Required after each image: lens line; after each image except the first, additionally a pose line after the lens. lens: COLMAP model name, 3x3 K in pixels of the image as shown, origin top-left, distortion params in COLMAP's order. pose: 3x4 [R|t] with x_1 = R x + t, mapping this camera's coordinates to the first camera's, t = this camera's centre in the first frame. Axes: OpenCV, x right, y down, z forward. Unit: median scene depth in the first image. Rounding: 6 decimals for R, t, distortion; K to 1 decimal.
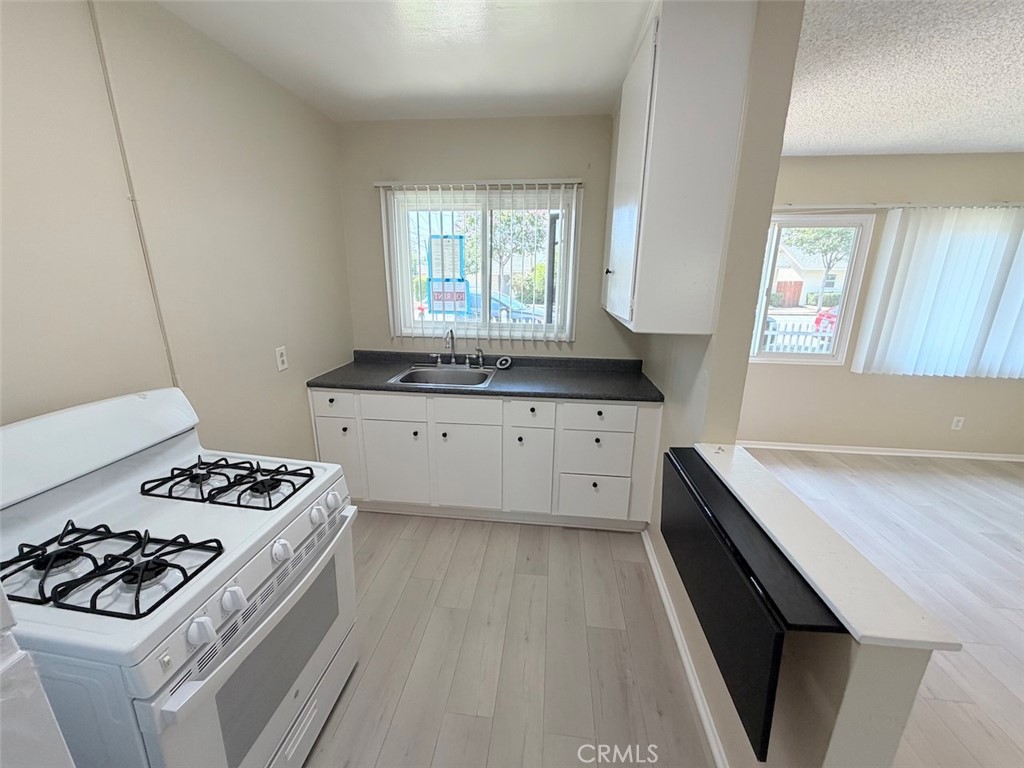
lens RADIAL K [[404.3, 0, 512.3], [0, 404.3, 382.1], [0, 0, 1]] dist [-0.000422, 0.000016]
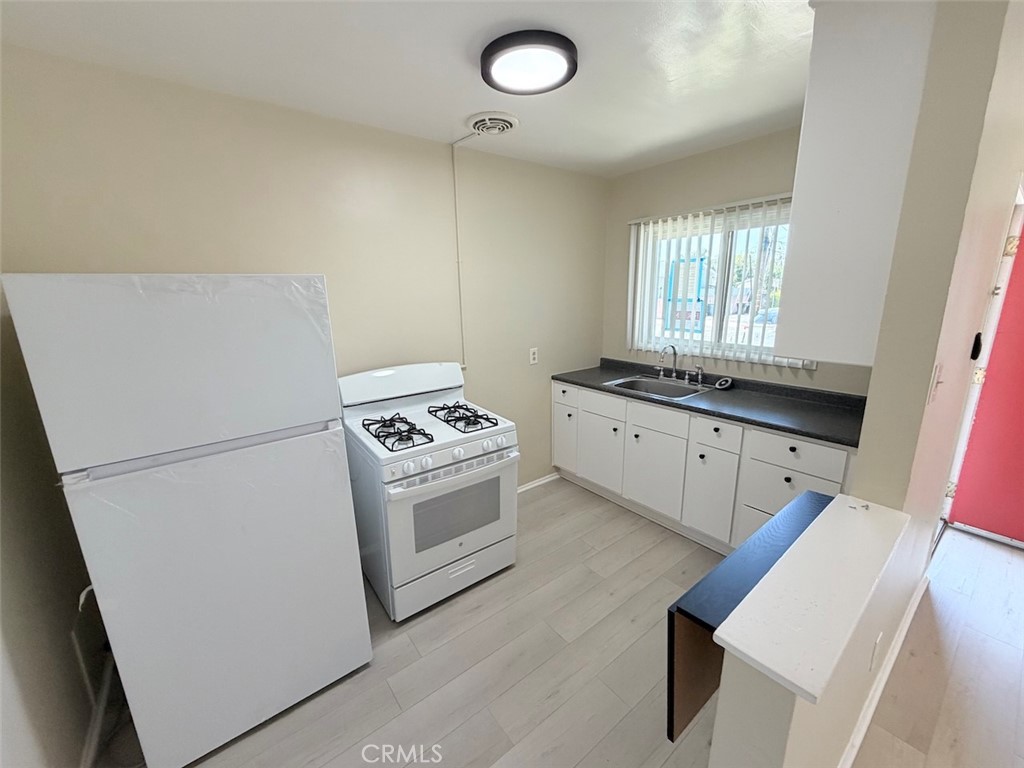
lens RADIAL K [[404.1, 0, 512.0], [0, 404.1, 384.0], [0, 0, 1]] dist [-0.028418, 0.000011]
pose [[0.691279, 0.132018, -0.710426, 0.366313], [-0.161262, 0.986558, 0.026415, 0.012964], [0.704364, 0.096304, 0.703276, -0.051969]]
